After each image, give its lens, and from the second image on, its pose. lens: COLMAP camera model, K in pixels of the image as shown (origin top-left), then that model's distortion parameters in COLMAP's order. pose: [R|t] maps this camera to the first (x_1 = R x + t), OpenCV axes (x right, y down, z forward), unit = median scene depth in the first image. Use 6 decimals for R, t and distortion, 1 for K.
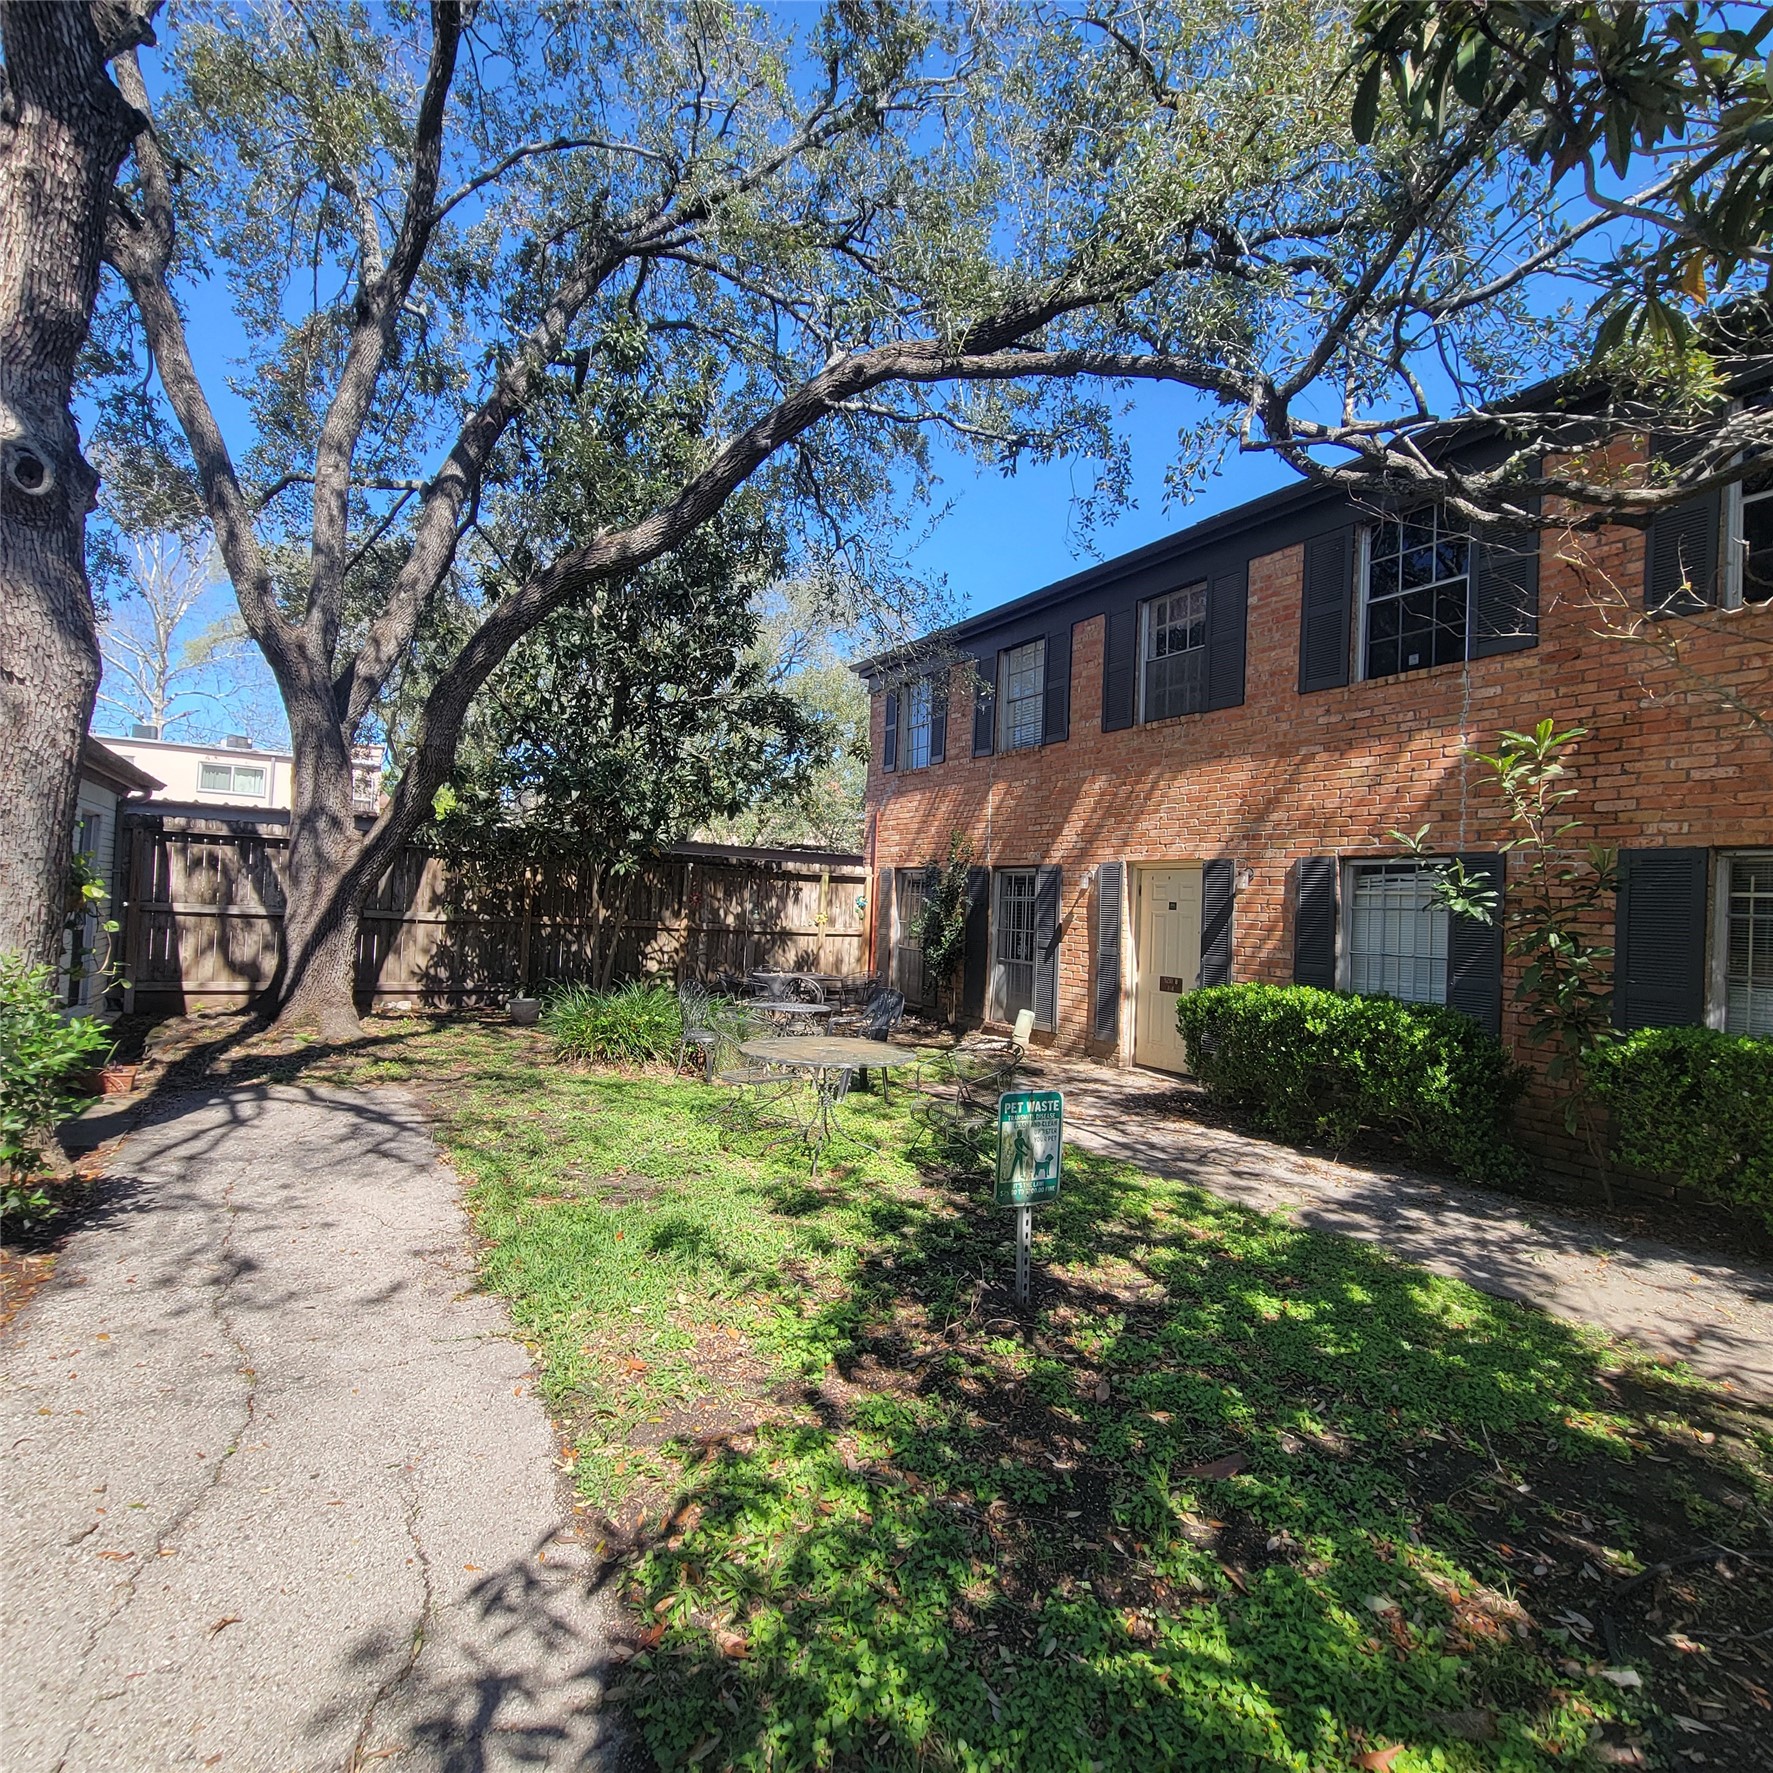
lens RADIAL K [[961.0, 0, 893.7], [0, 961.0, 892.8], [0, 0, 1]] dist [0.002318, -0.001622]
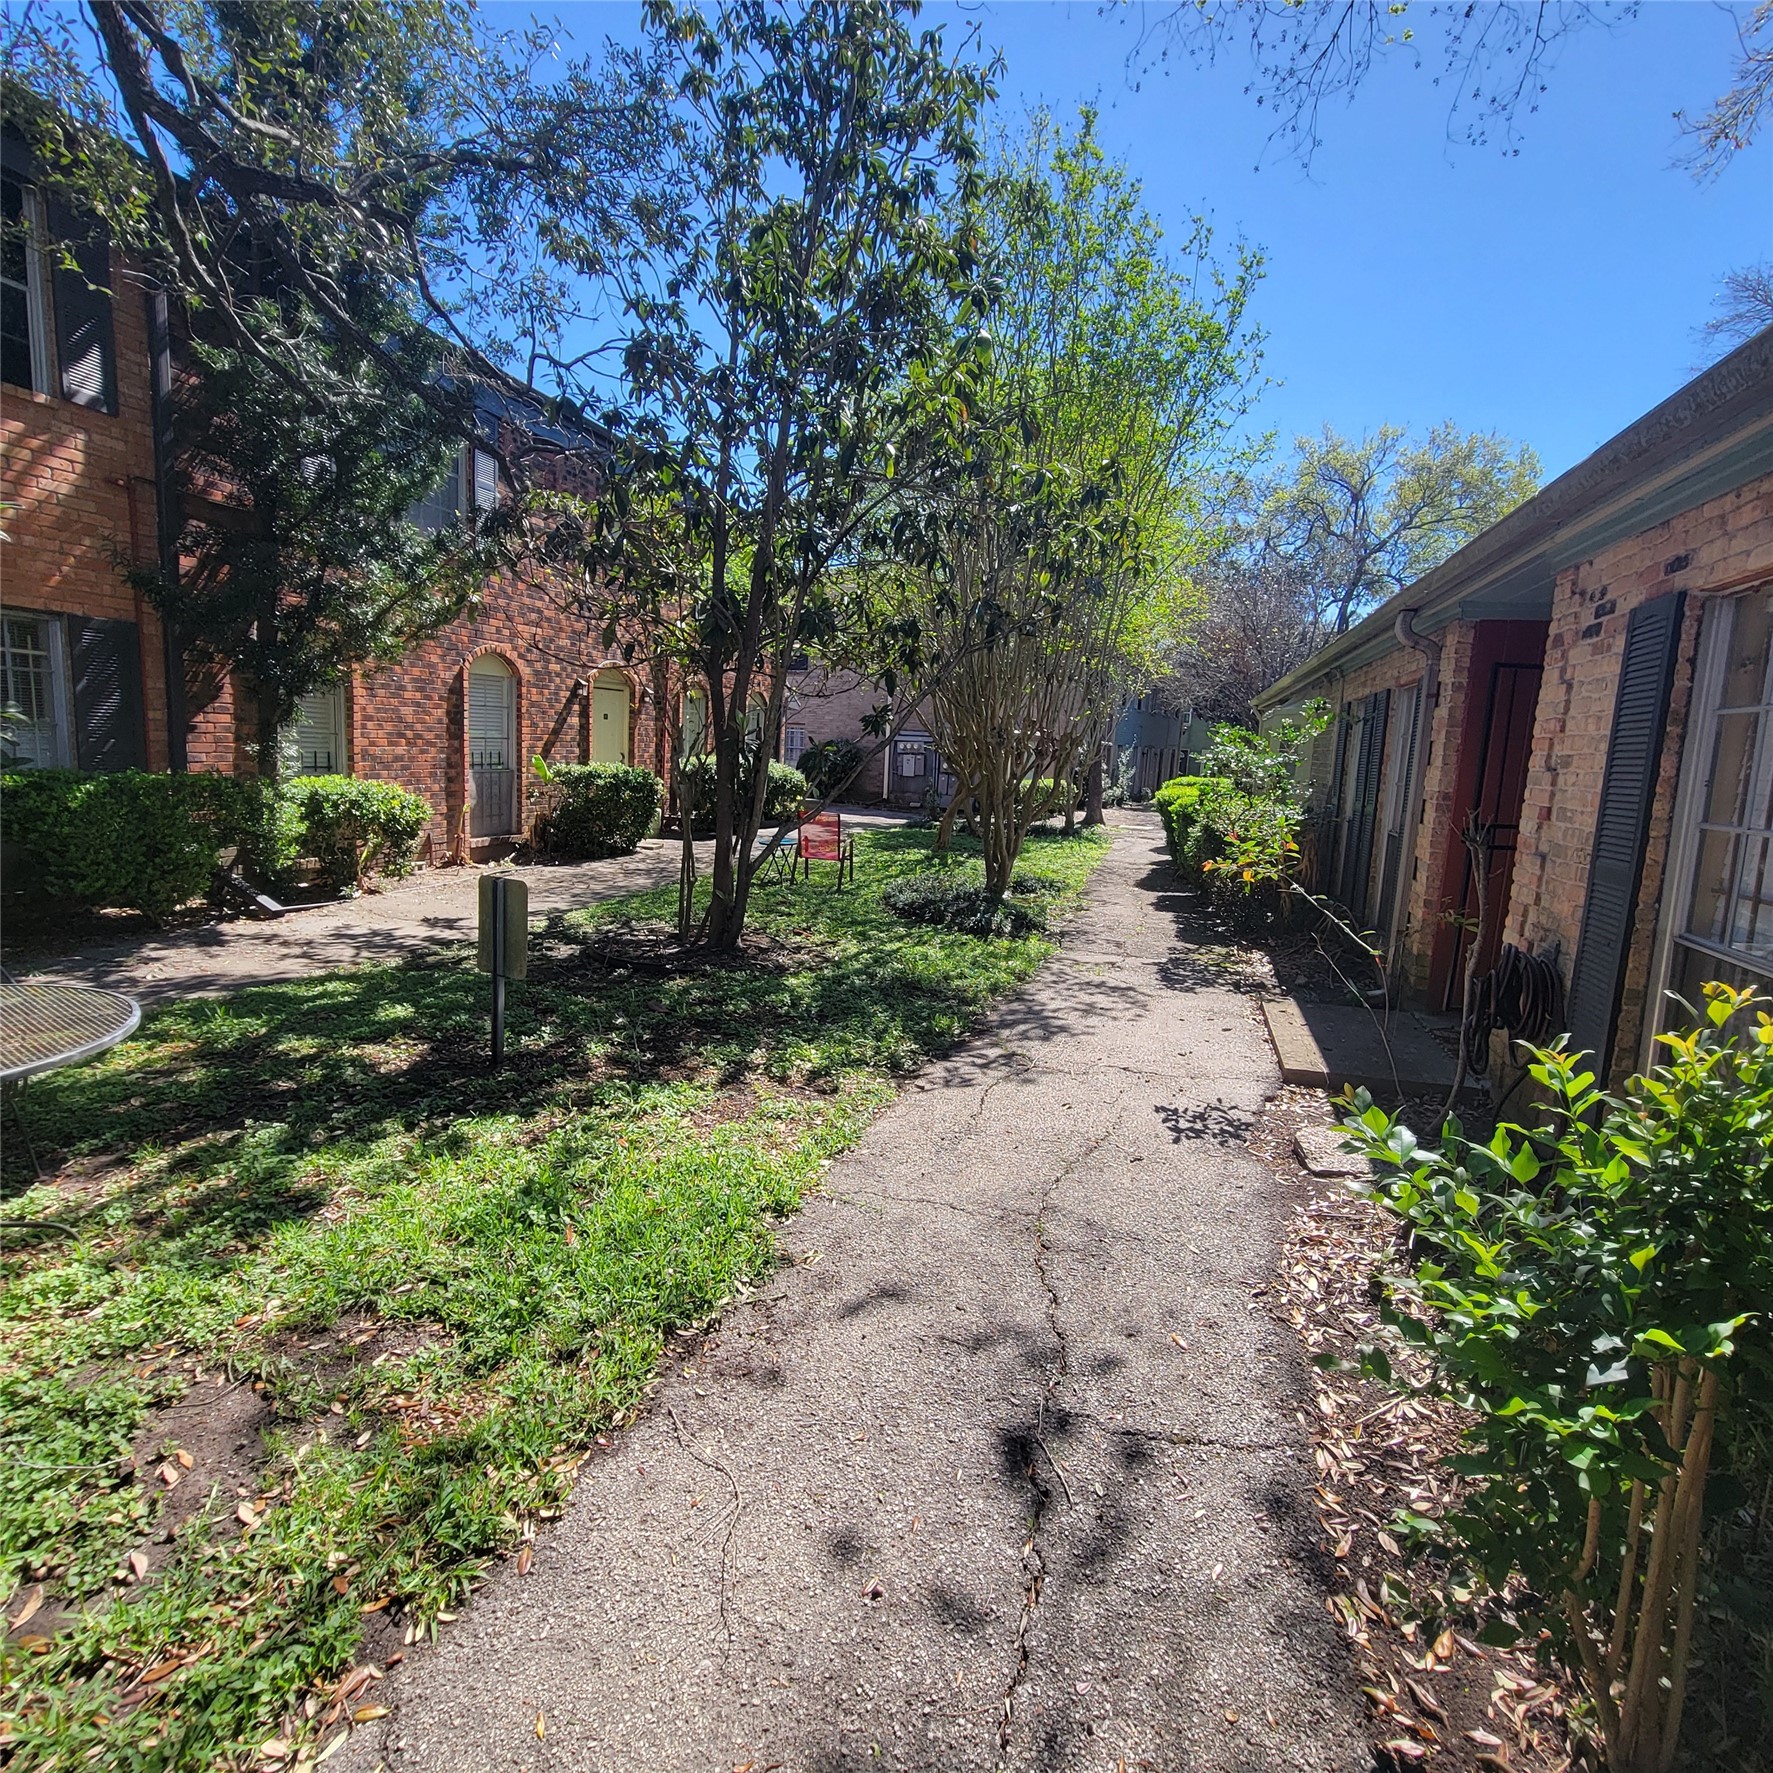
lens RADIAL K [[961.0, 0, 893.7], [0, 961.0, 892.8], [0, 0, 1]] dist [0.002318, -0.001622]
pose [[-0.685366, -0.190063, 0.702958, -1.029163], [-0.093722, 0.980332, 0.173681, -0.018084], [-0.722143, 0.053152, -0.689699, 1.528999]]
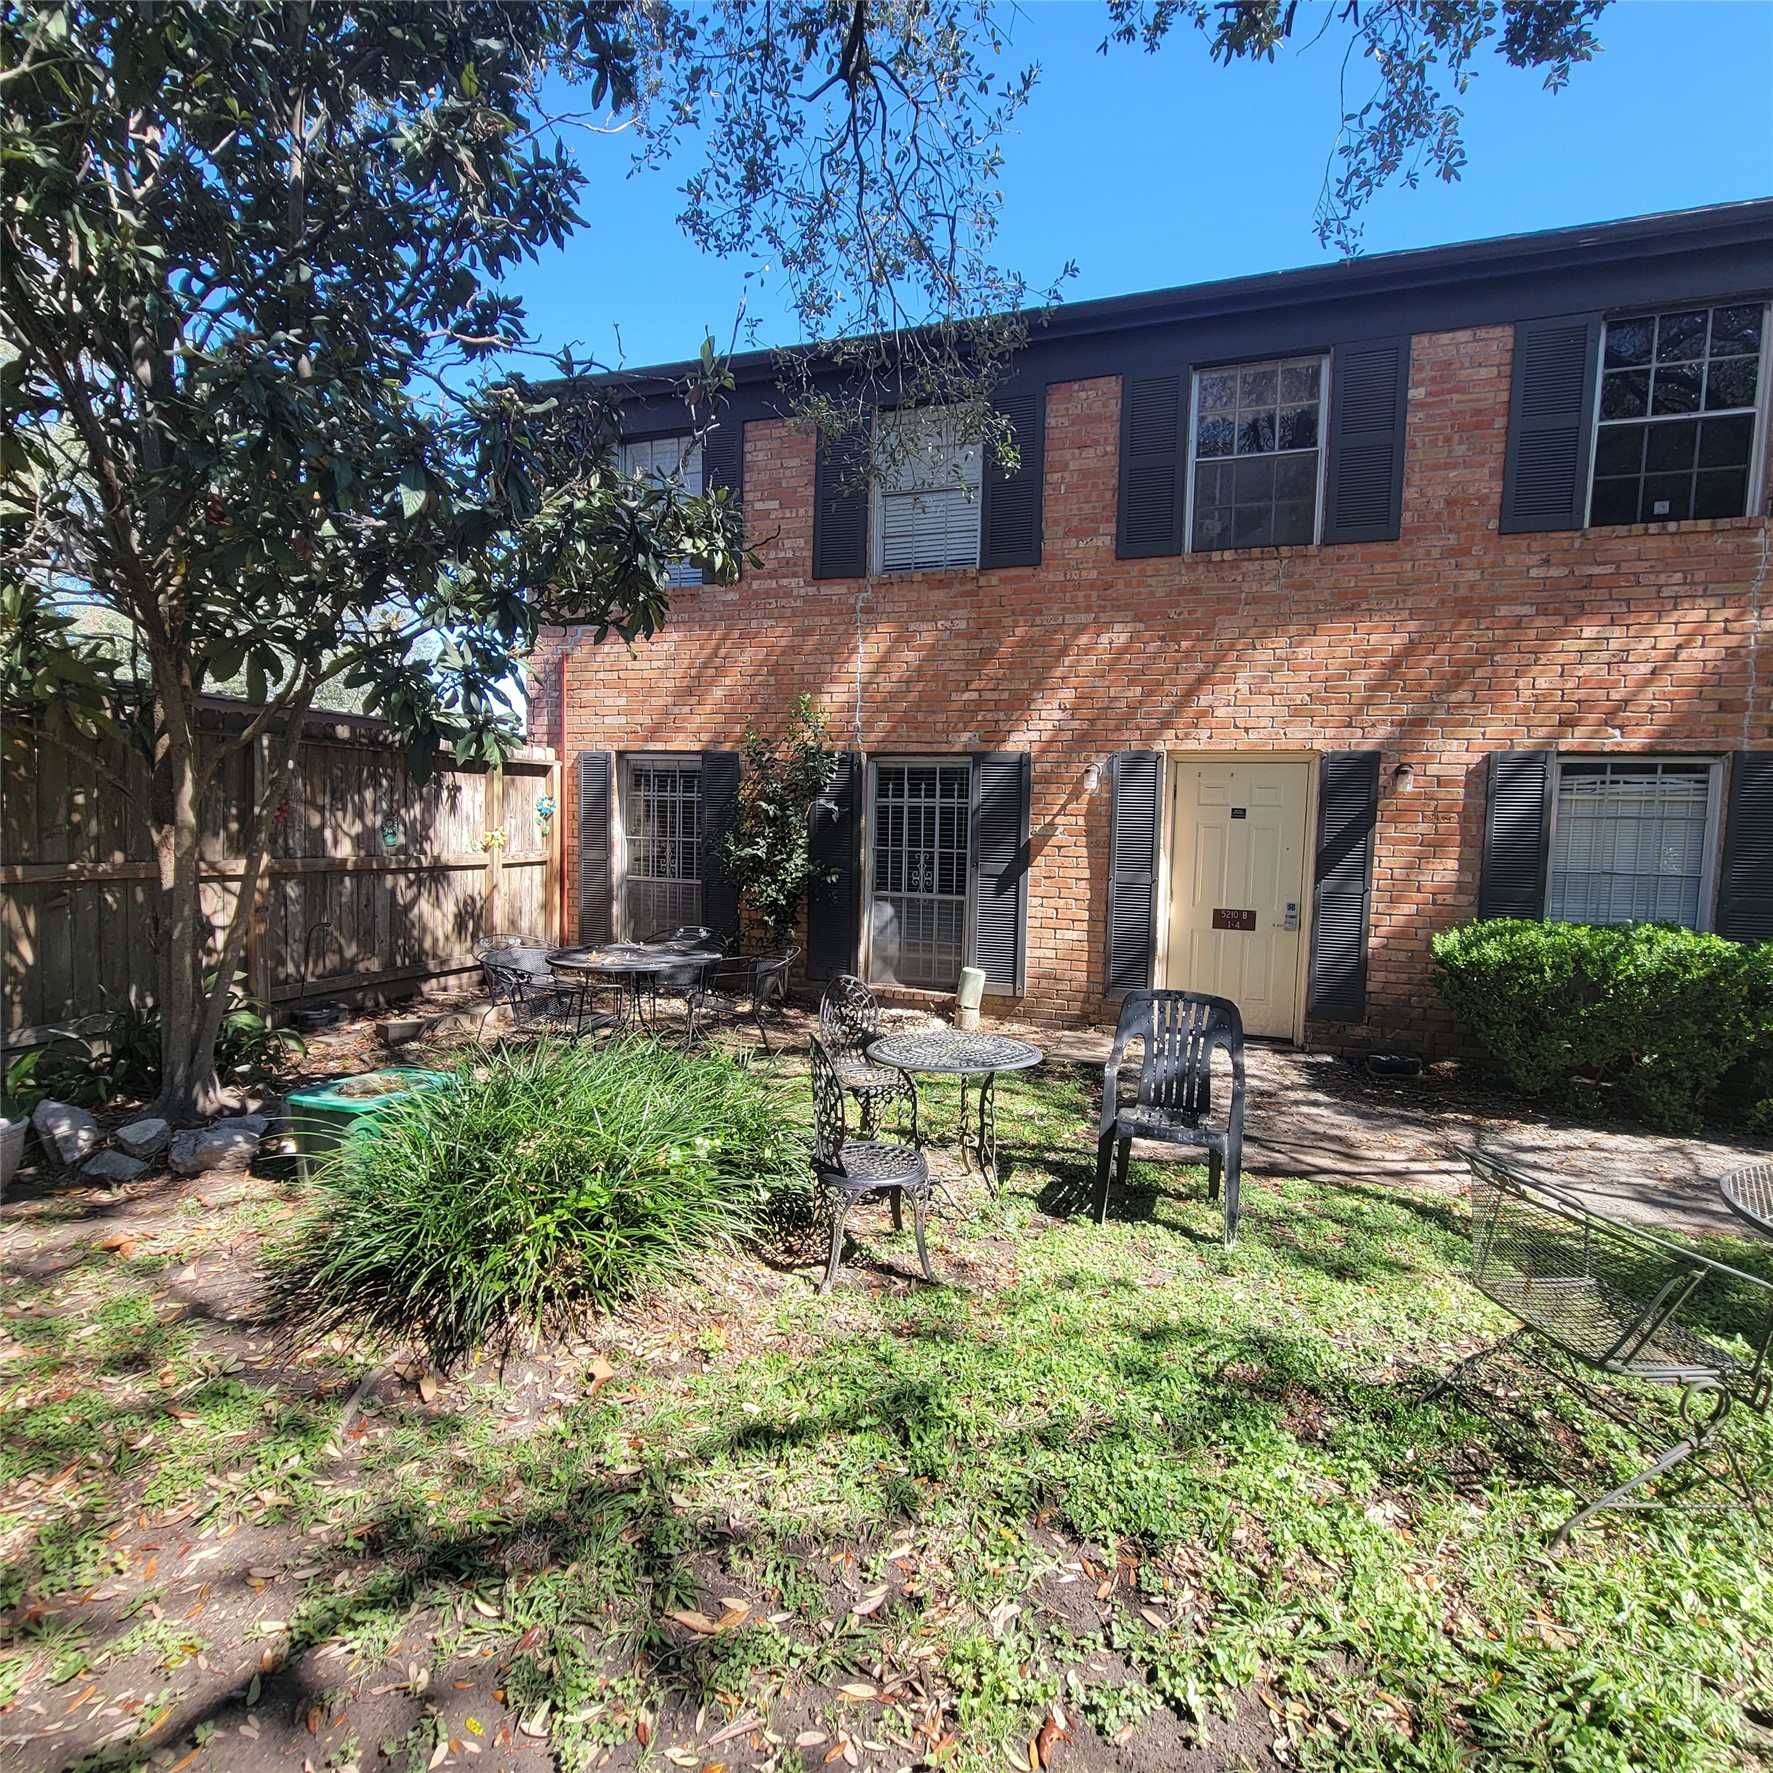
lens RADIAL K [[961.0, 0, 893.7], [0, 961.0, 892.8], [0, 0, 1]] dist [0.002318, -0.001622]
pose [[0.763283, -0.072920, 0.641936, -0.337429], [-0.001843, 0.993360, 0.115031, -0.008837], [-0.646062, -0.088984, 0.758080, 0.530259]]
